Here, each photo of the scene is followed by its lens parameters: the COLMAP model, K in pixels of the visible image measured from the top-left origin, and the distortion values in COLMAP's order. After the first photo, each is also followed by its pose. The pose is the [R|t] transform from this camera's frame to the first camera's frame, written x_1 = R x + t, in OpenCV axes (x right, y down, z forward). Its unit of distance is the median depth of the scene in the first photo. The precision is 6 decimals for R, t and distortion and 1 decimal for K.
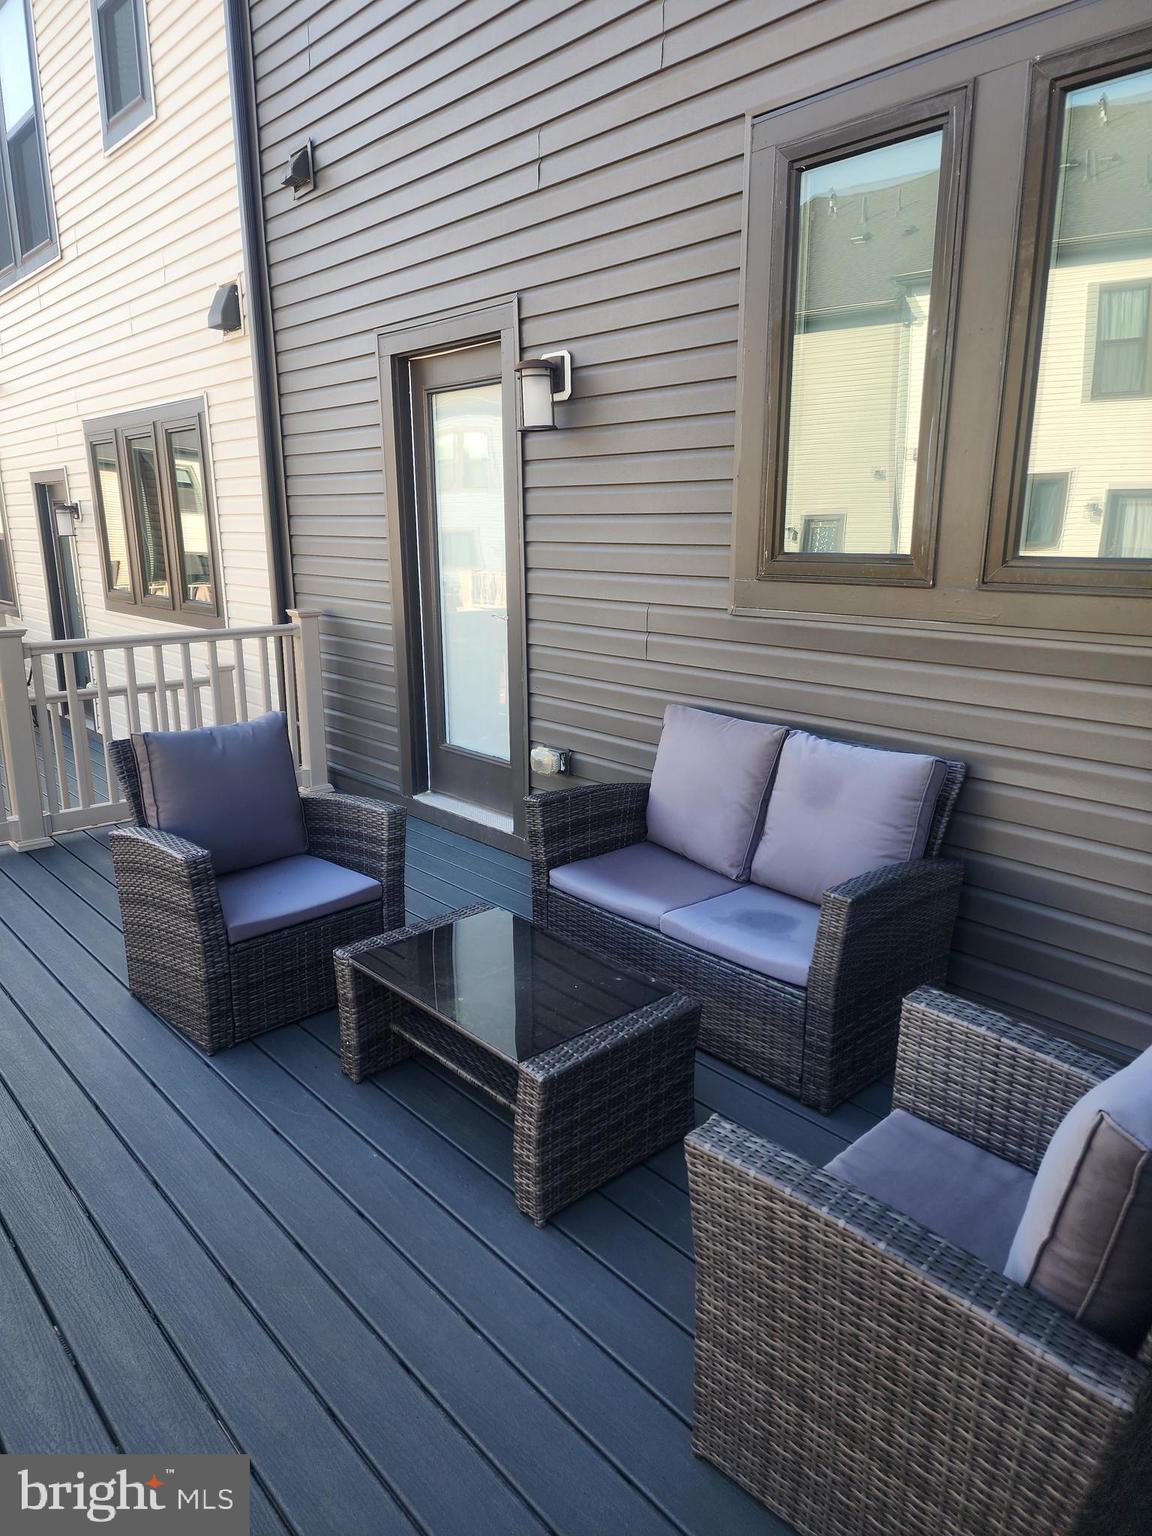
lens RADIAL K [[1022.5, 0, 582.0], [0, 1022.5, 769.8], [0, 0, 1]] dist [0.004168, 0.000217]
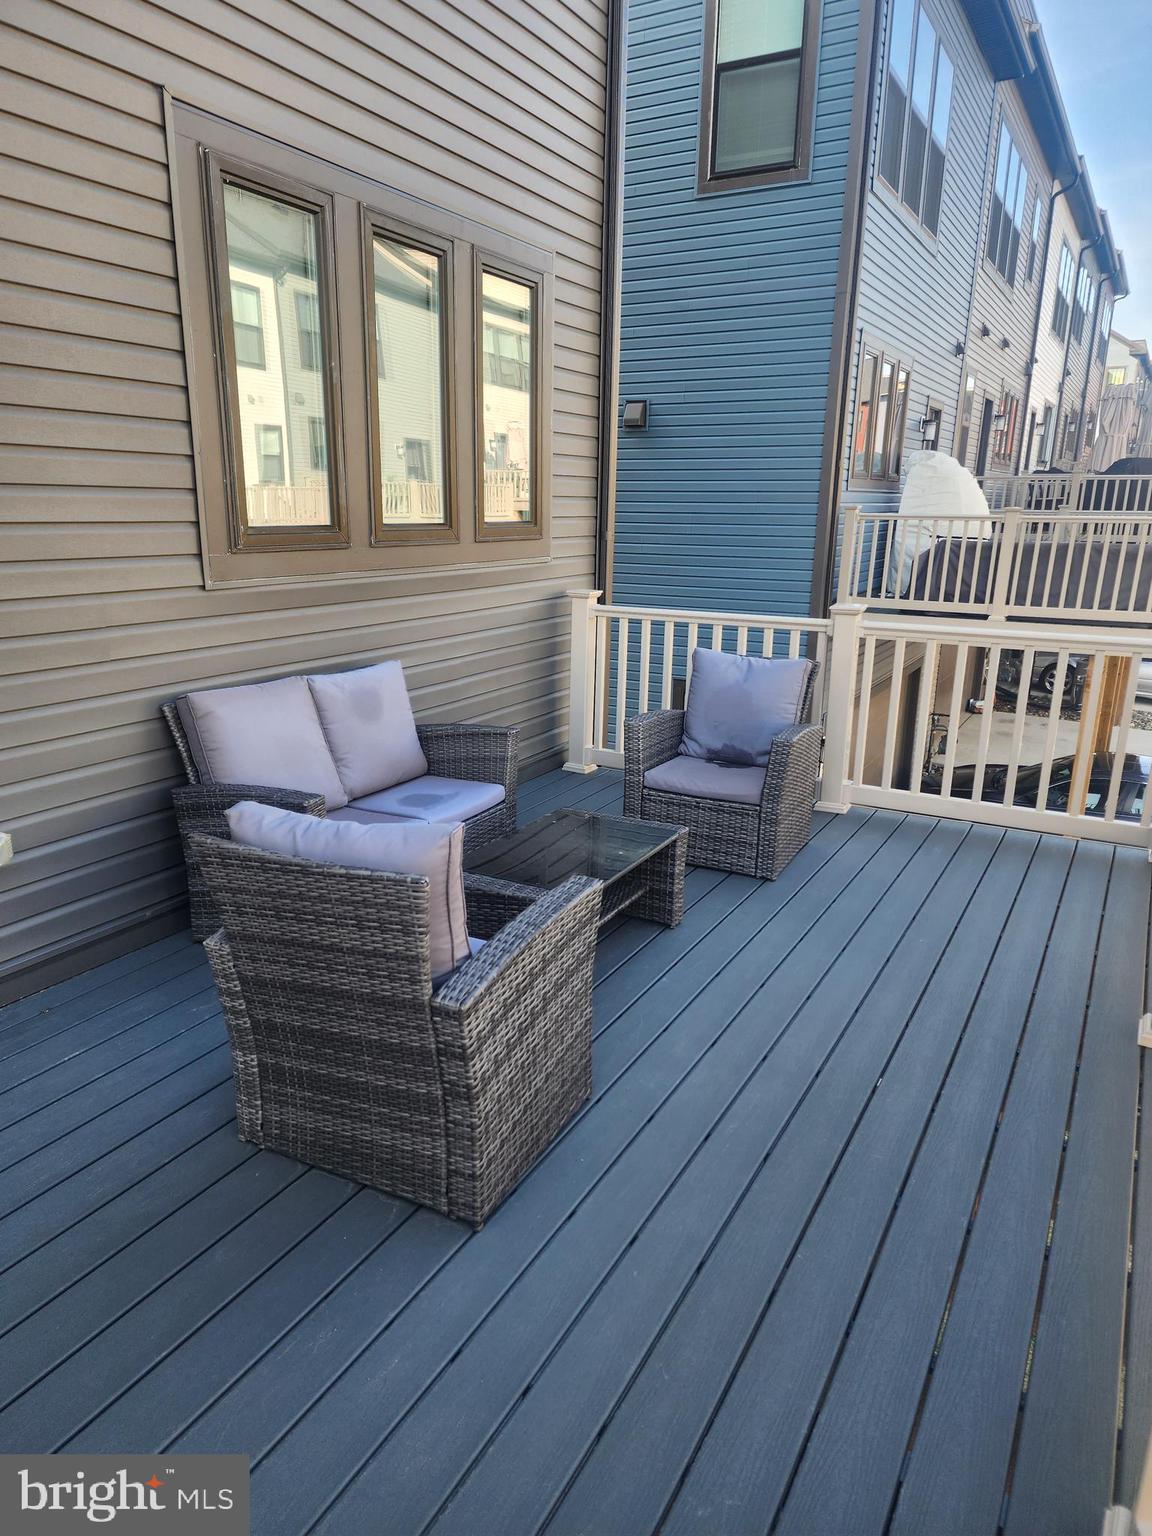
lens RADIAL K [[1022.5, 0, 582.0], [0, 1022.5, 769.8], [0, 0, 1]] dist [0.004168, 0.000217]
pose [[-0.325943, -0.243777, 0.913419, -1.087145], [0.213308, 0.922304, 0.322266, -0.271078], [-0.921011, 0.299880, -0.248619, 1.110266]]
